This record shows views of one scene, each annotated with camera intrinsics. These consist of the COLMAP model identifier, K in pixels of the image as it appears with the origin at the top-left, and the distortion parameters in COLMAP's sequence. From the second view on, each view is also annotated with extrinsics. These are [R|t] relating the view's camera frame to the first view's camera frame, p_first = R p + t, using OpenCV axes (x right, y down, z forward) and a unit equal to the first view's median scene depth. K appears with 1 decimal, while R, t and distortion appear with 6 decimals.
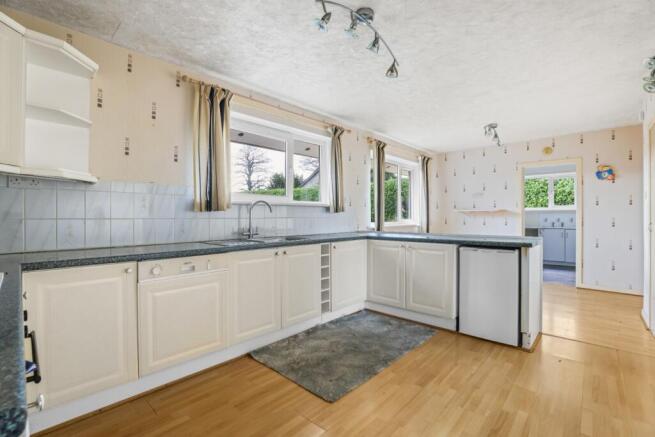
lens RADIAL K [[302.4, 0, 324.5], [0, 302.4, 215.9], [0, 0, 1]] dist [-0.005909, 0.000456]
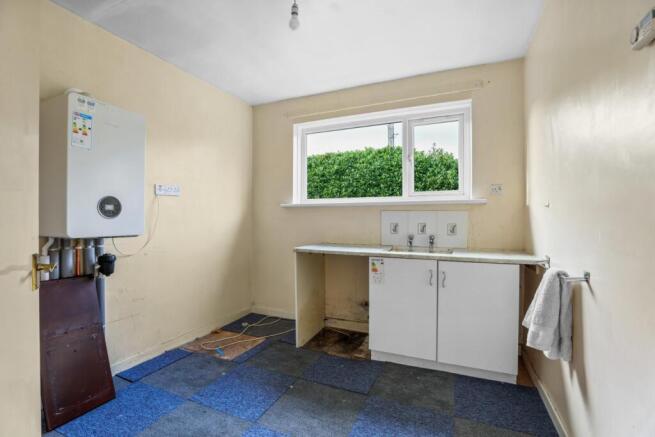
lens RADIAL K [[302.4, 0, 326.3], [0, 302.4, 219.3], [0, 0, 1]] dist [-0.005909, 0.000456]
pose [[0.946987, 0.005160, 0.321231, 0.541700], [-0.006665, 0.999971, 0.003586, 0.001488], [-0.321203, -0.005537, 0.946994, 0.682514]]
